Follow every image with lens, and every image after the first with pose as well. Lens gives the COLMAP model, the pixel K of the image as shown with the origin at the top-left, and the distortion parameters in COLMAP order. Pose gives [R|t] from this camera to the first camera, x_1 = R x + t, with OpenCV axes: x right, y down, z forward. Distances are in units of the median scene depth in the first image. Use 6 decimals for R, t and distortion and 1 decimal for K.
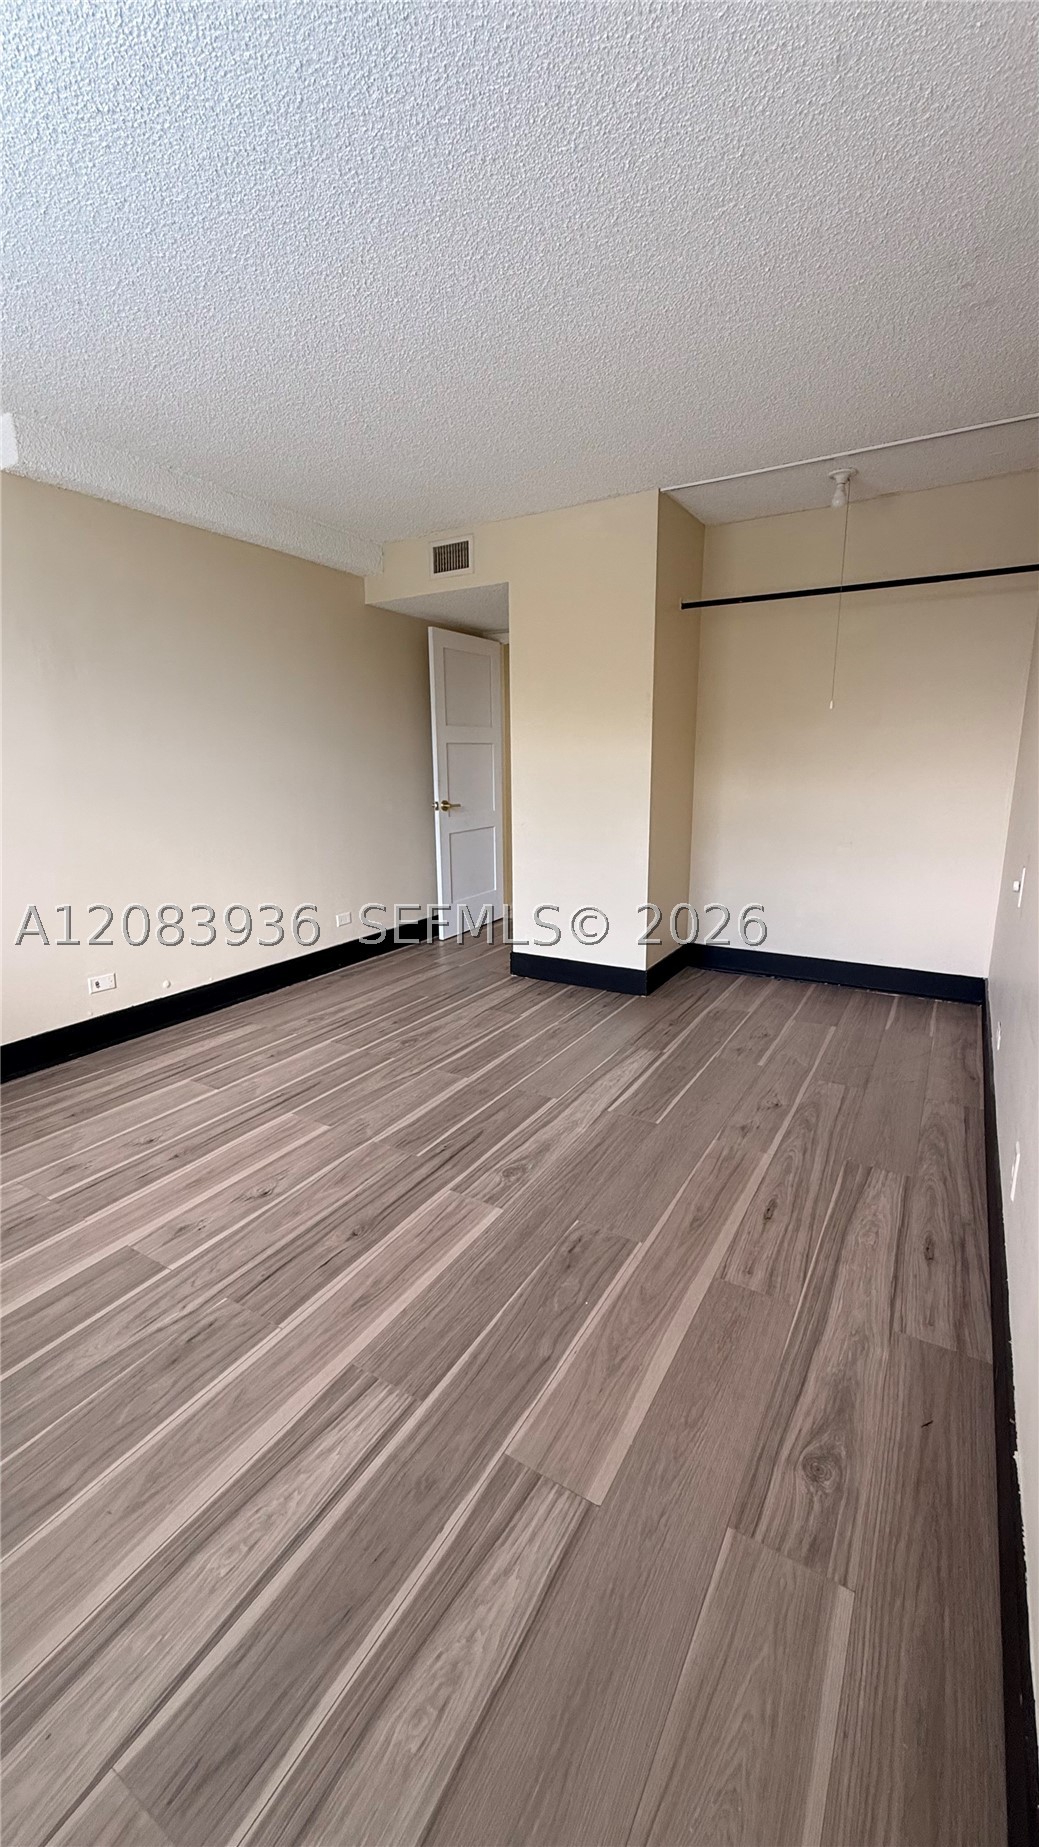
lens RADIAL K [[735.7, 0, 520.2], [0, 735.7, 918.5], [0, 0, 1]] dist [-0.000368, 0.000031]
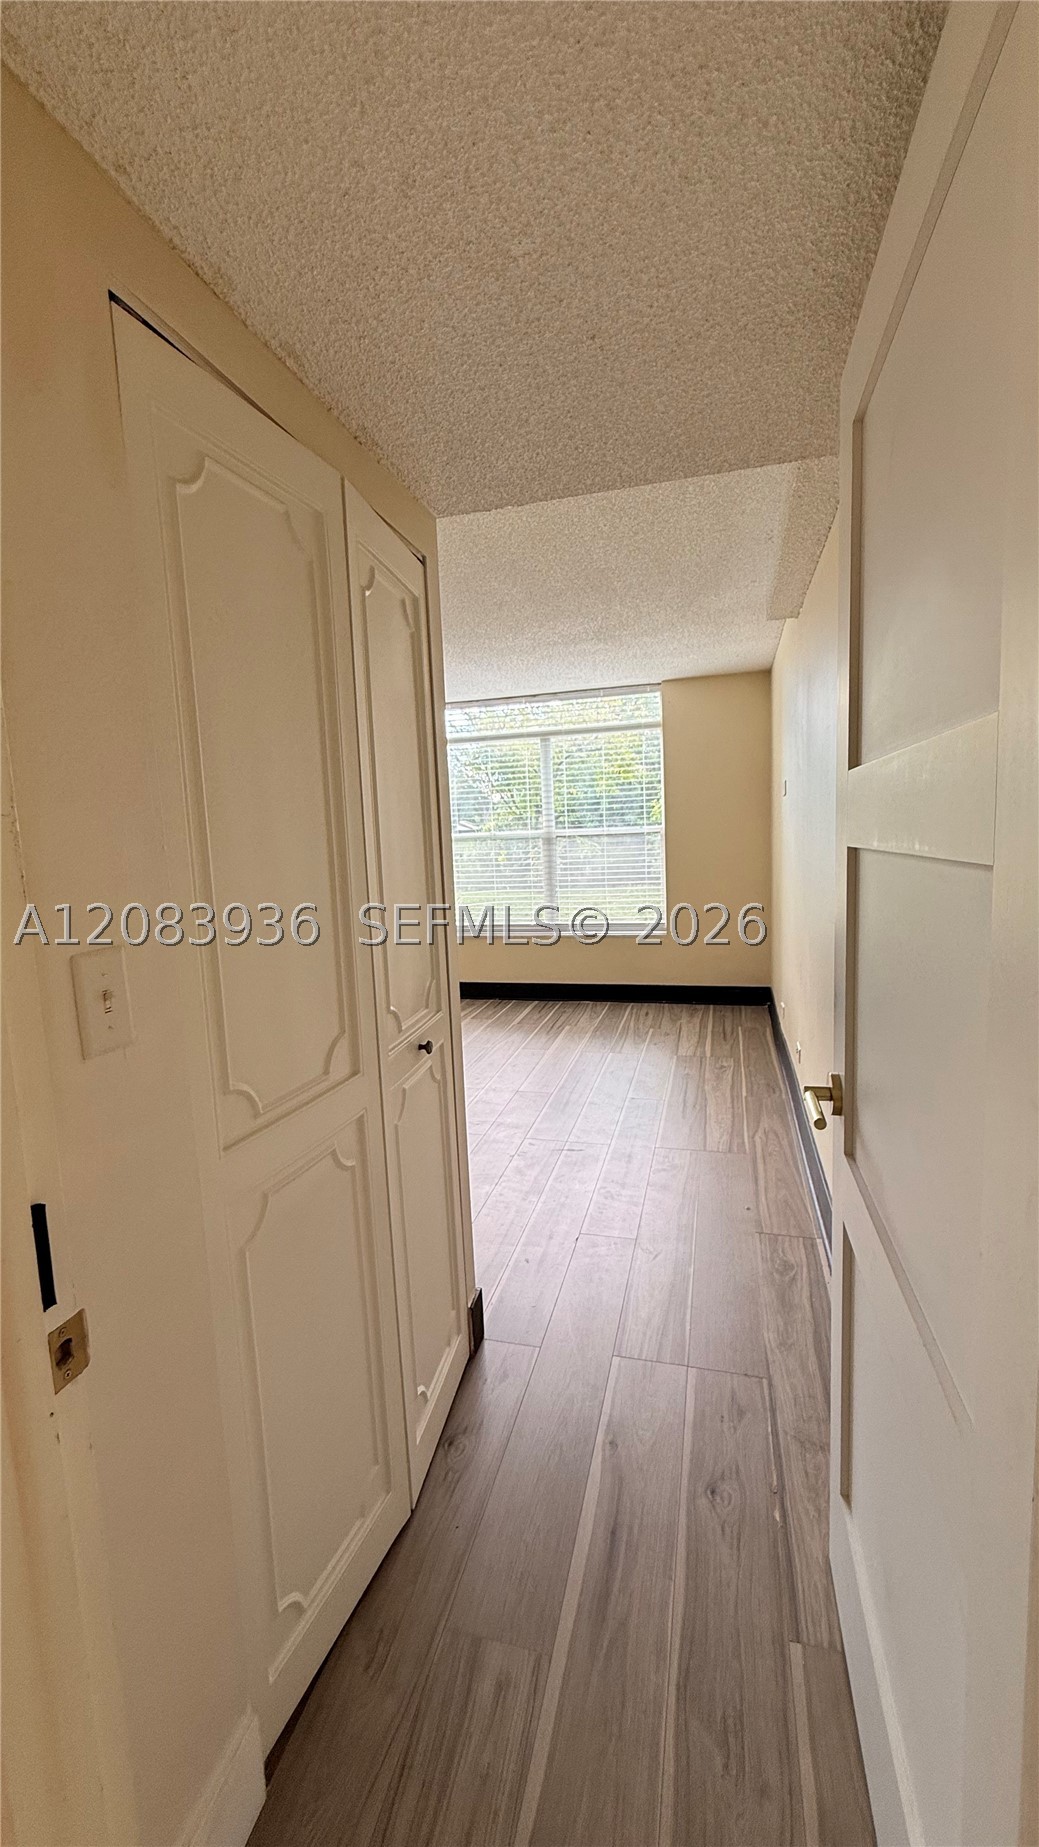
lens RADIAL K [[735.7, 0, 520.2], [0, 735.7, 918.5], [0, 0, 1]] dist [-0.000368, 0.000031]
pose [[-0.961532, 0.080589, -0.262606, 0.133617], [-0.009347, 0.945844, 0.324486, -0.666561], [0.274534, 0.314459, -0.908706, 2.720416]]
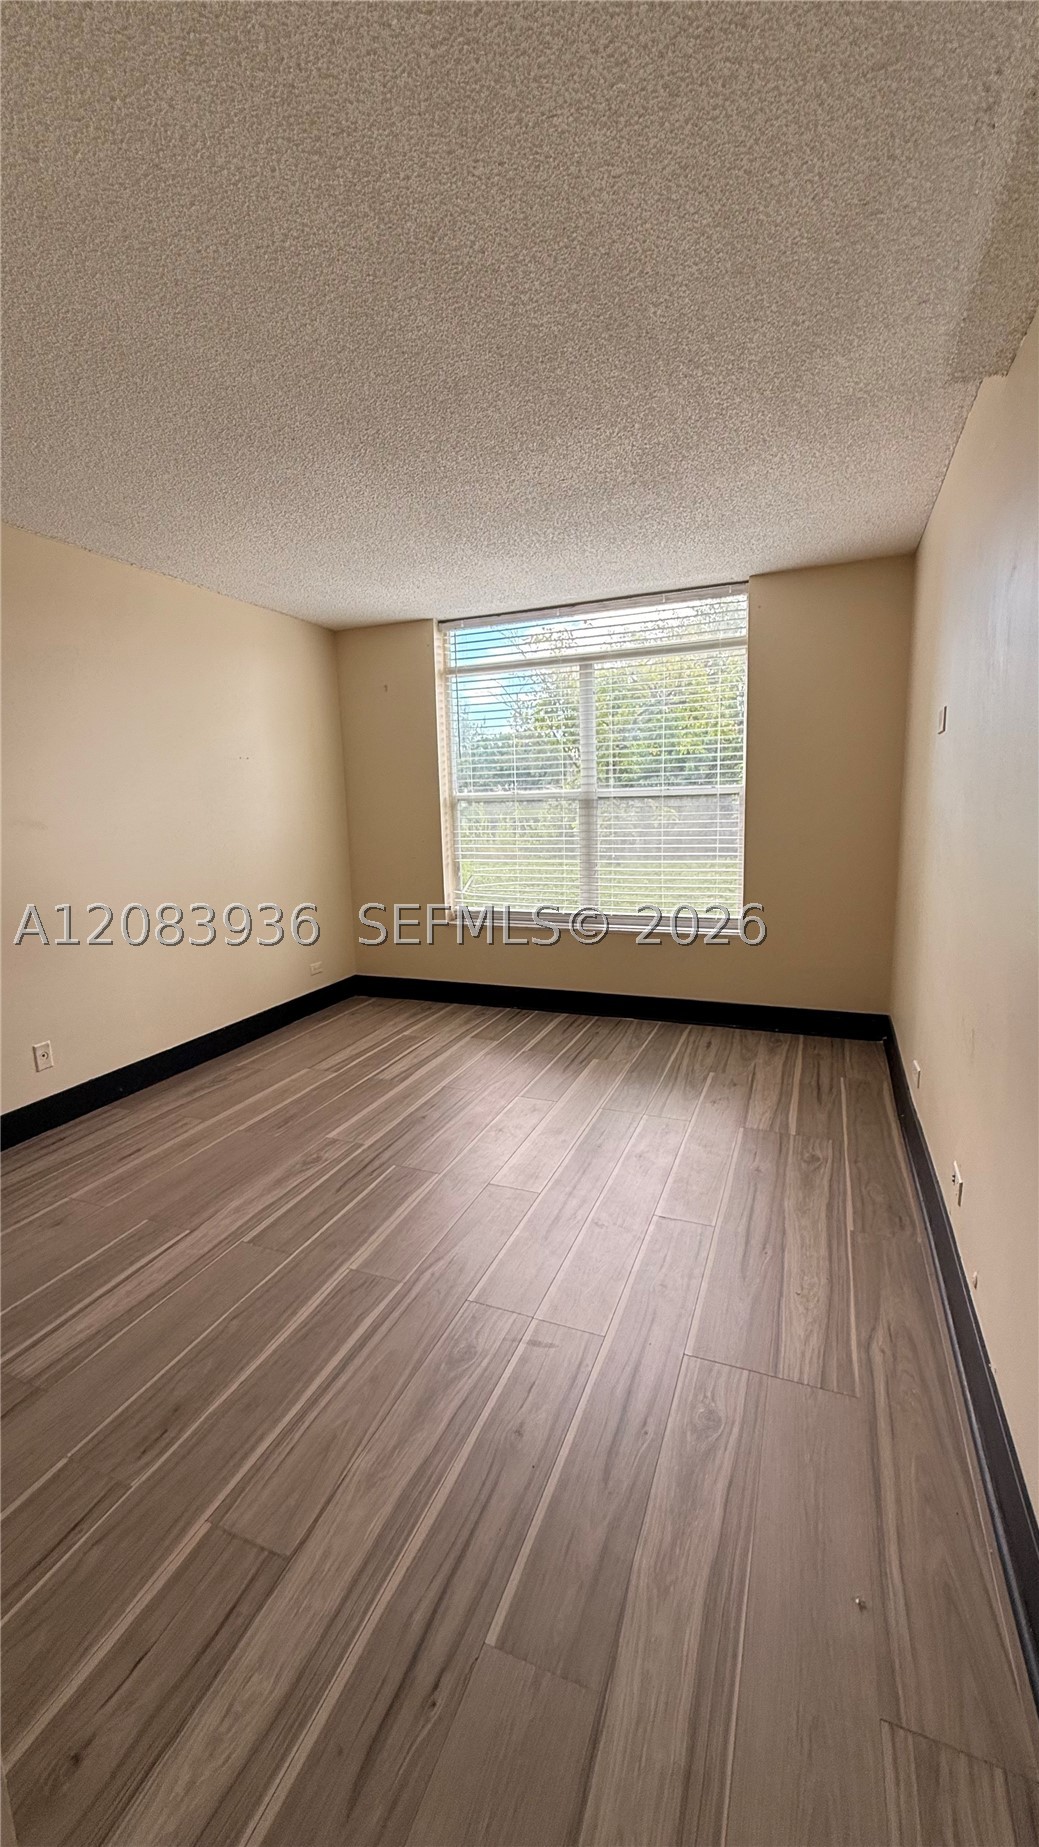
lens RADIAL K [[735.7, 0, 520.2], [0, 735.7, 918.5], [0, 0, 1]] dist [-0.000368, 0.000031]
pose [[-0.987288, 0.062070, -0.146319, -0.207580], [0.003660, 0.929227, 0.369491, -0.513948], [0.158898, 0.364259, -0.917642, 2.143594]]
